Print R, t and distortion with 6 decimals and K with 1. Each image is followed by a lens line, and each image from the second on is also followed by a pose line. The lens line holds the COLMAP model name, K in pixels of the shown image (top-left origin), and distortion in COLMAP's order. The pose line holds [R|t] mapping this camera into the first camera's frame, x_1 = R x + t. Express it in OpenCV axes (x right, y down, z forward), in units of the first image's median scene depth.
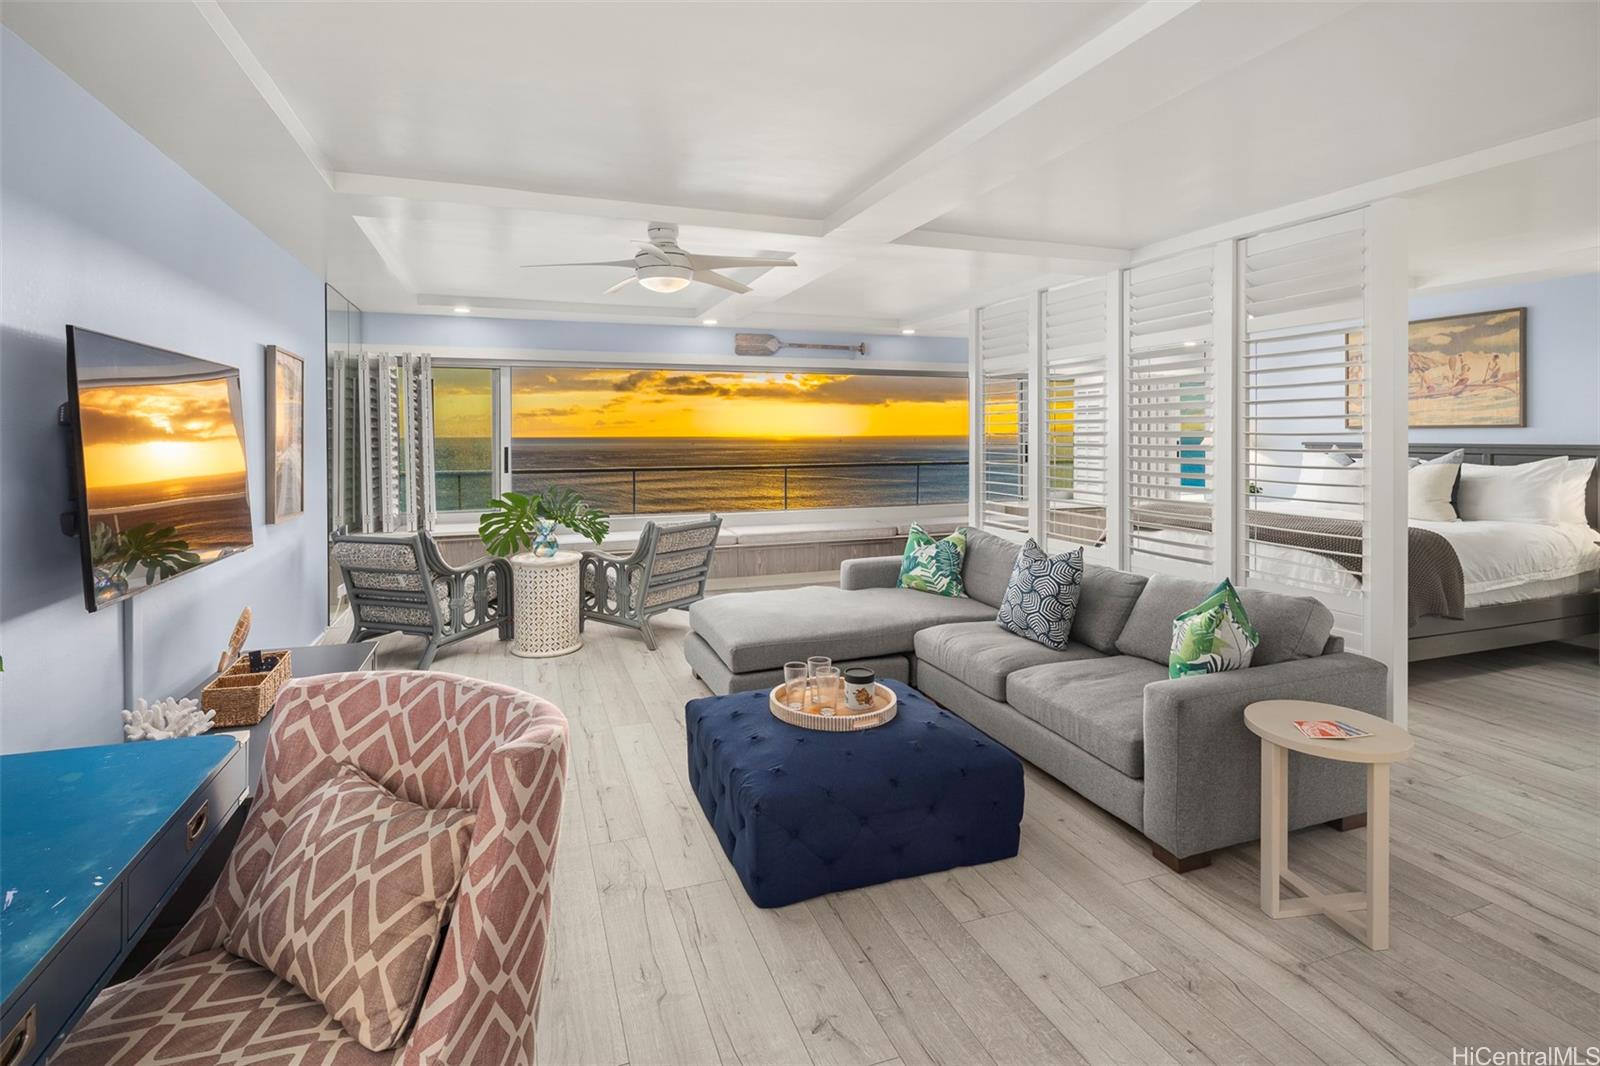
lens RADIAL K [[774.1, 0, 797.0], [0, 774.1, 433.1], [0, 0, 1]] dist [-0.015491, -0.000551]
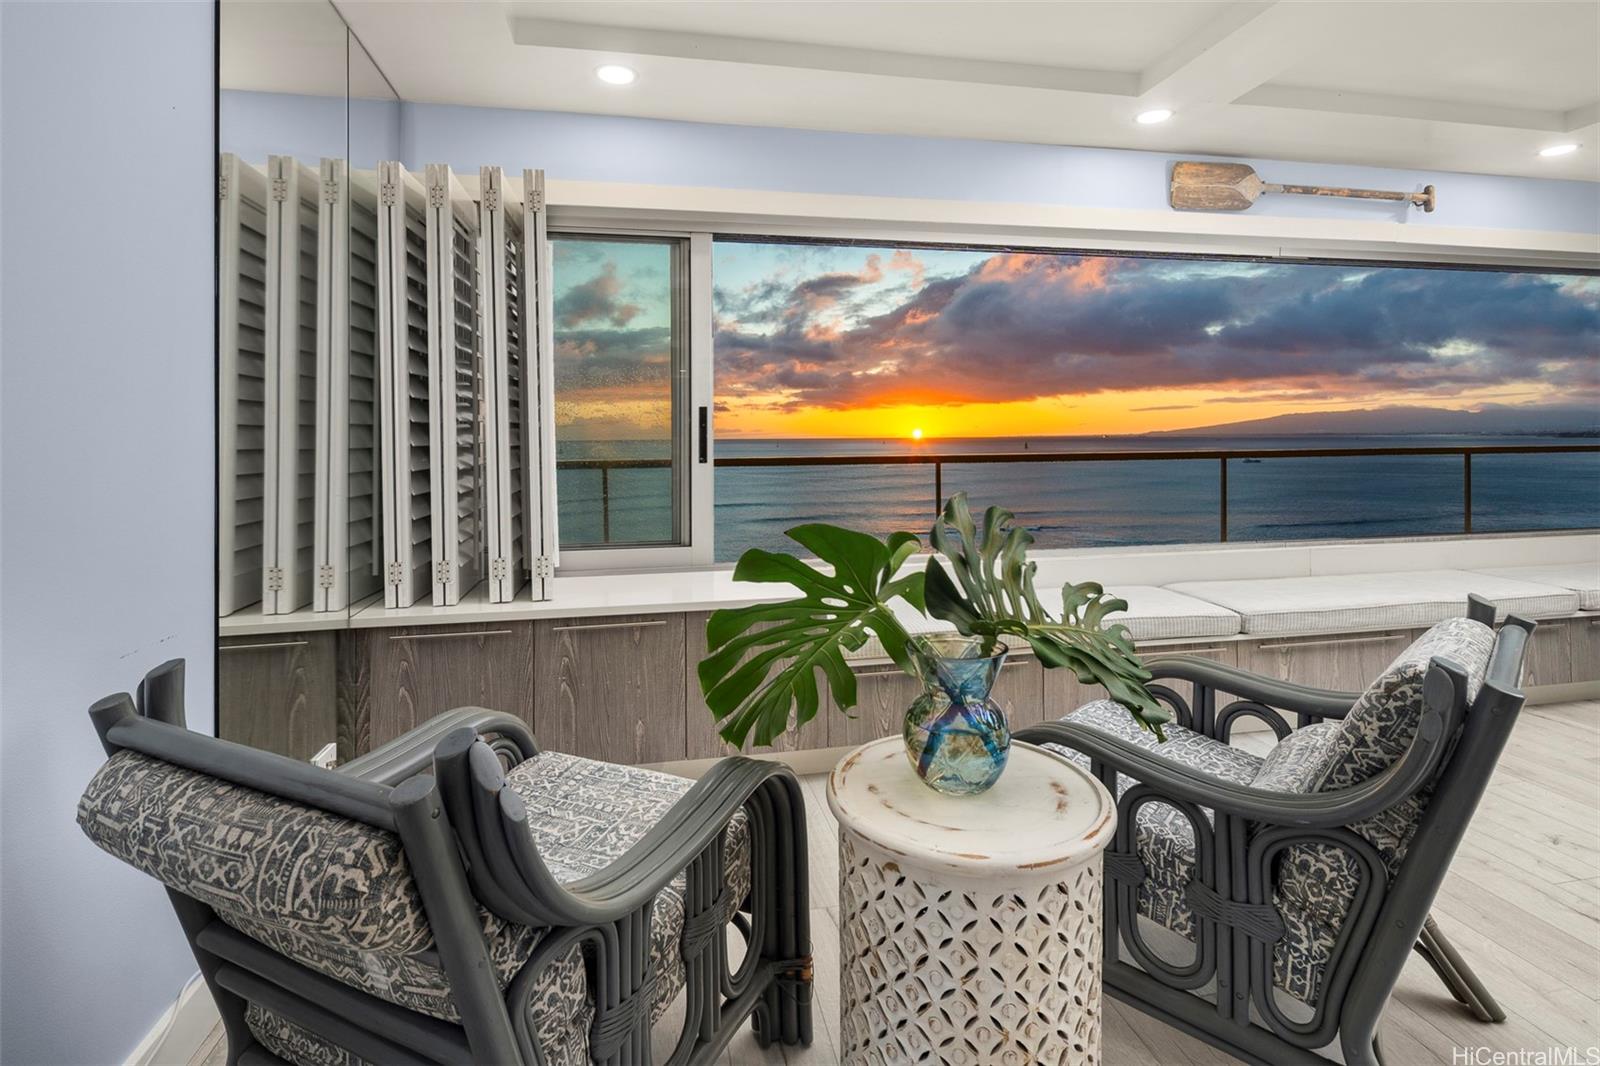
lens RADIAL K [[774.1, 0, 797.0], [0, 774.1, 433.1], [0, 0, 1]] dist [-0.015491, -0.000551]
pose [[0.987984, -0.006717, -0.154409, -0.362875], [0.006714, 0.999977, -0.000539, 0.049747], [0.154409, -0.000504, 0.988007, 0.802575]]
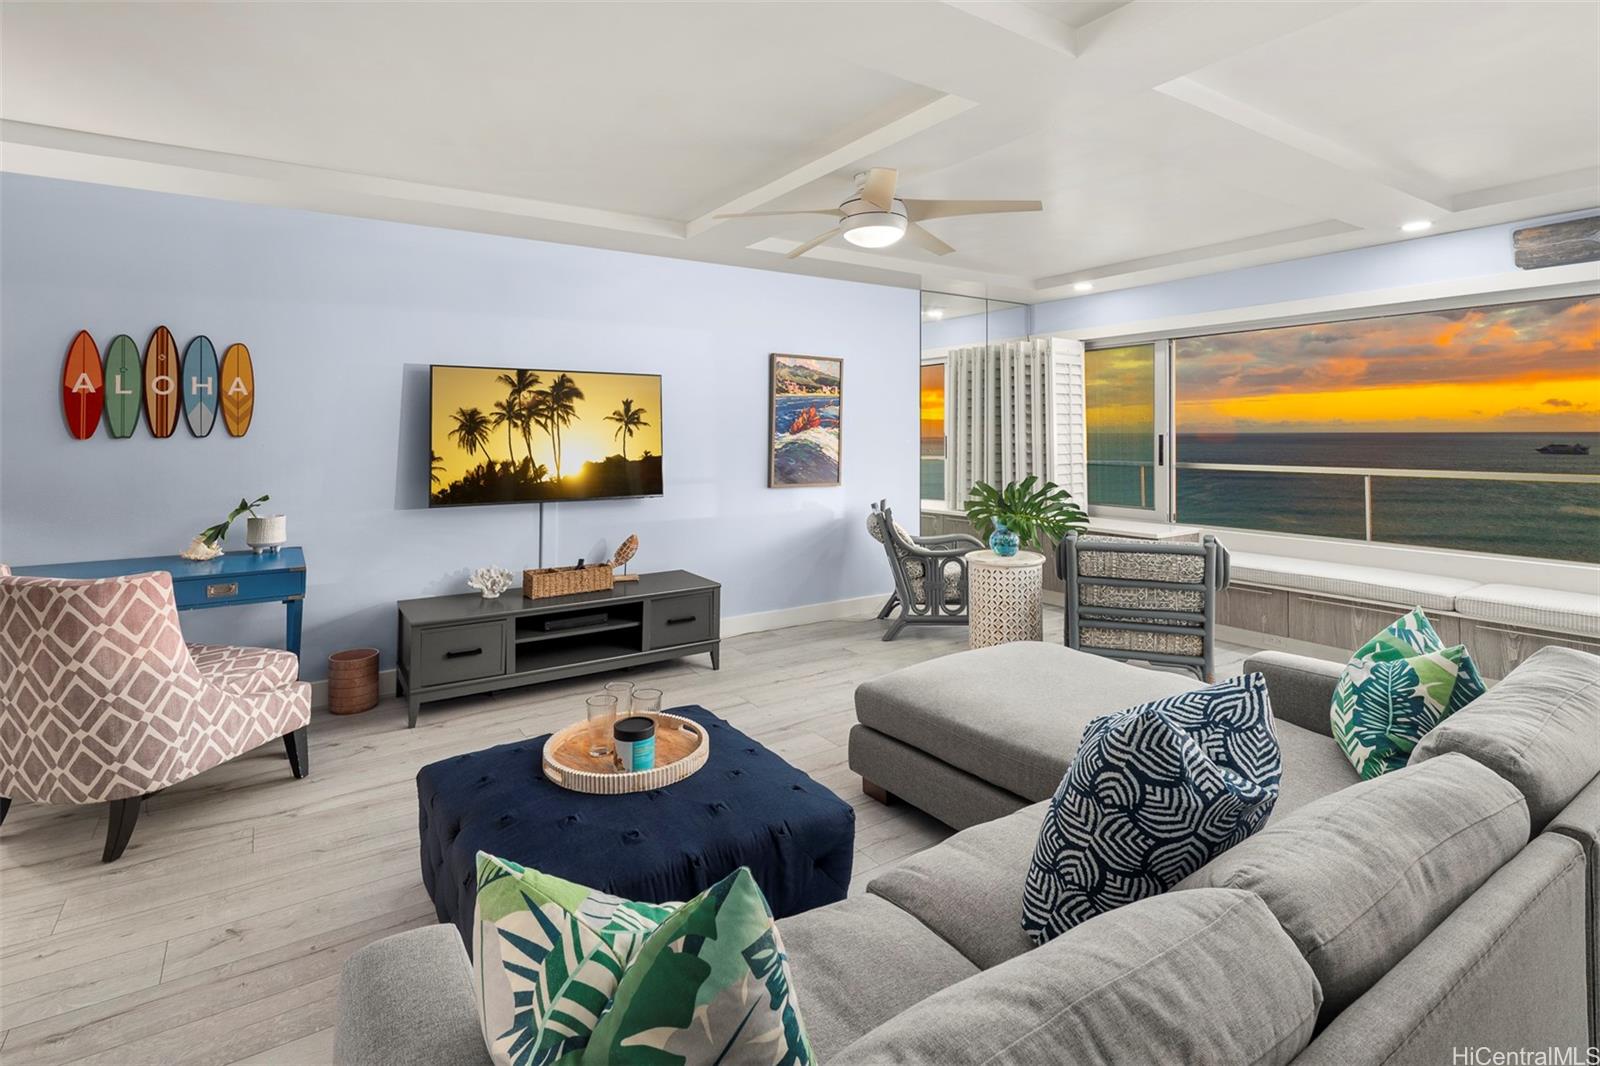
lens RADIAL K [[774.1, 0, 797.0], [0, 774.1, 433.1], [0, 0, 1]] dist [-0.015491, -0.000551]
pose [[0.229124, 0.007989, -0.973364, 0.518848], [0.003364, 0.999954, 0.008999, 0.010996], [0.973391, -0.005336, 0.229086, 0.603199]]
